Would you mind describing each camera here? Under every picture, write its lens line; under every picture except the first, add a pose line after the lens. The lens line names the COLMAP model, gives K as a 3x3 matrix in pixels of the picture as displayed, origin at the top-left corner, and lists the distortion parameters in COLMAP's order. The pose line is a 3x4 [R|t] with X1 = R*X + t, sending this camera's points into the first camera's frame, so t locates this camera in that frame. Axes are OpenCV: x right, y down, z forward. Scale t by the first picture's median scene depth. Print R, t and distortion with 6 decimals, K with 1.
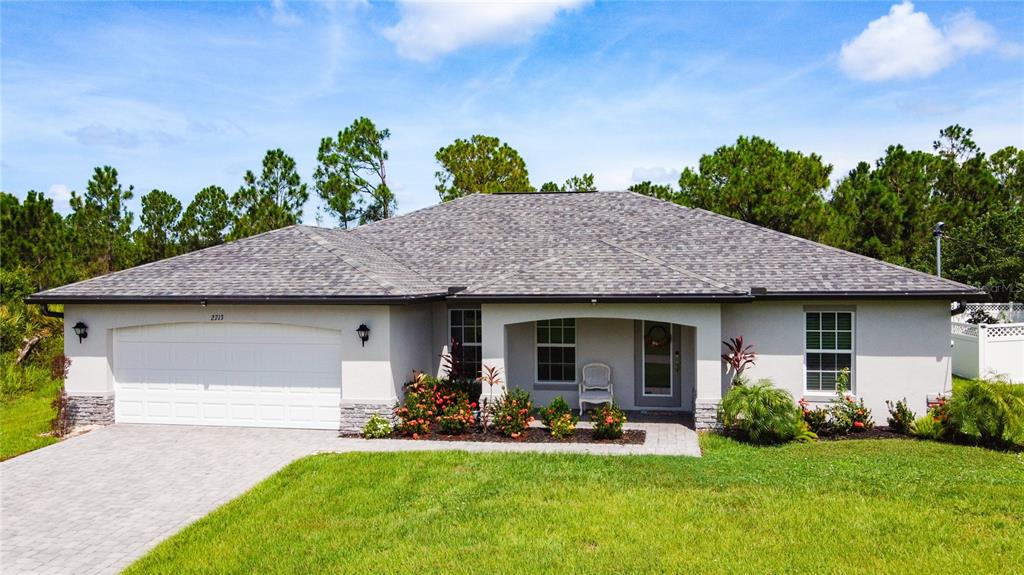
lens RADIAL K [[828.0, 0, 512.0], [0, 828.0, 287.5], [0, 0, 1]] dist [0.000307, 0.001265]
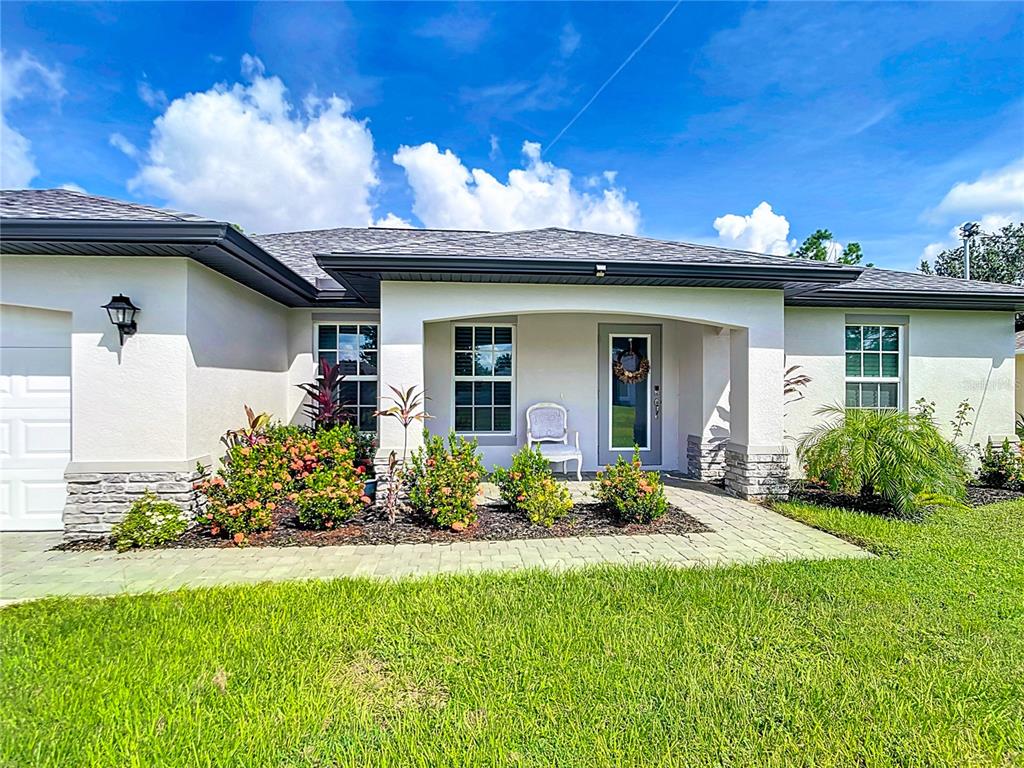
lens RADIAL K [[543.0, 0, 504.4], [0, 543.0, 383.6], [0, 0, 1]] dist [-0.030138, 0.012487]
pose [[0.962751, 0.013651, 0.270044, -0.056144], [-0.005926, 0.999550, -0.029399, 0.099695], [-0.270324, 0.026703, 0.962399, 0.657542]]
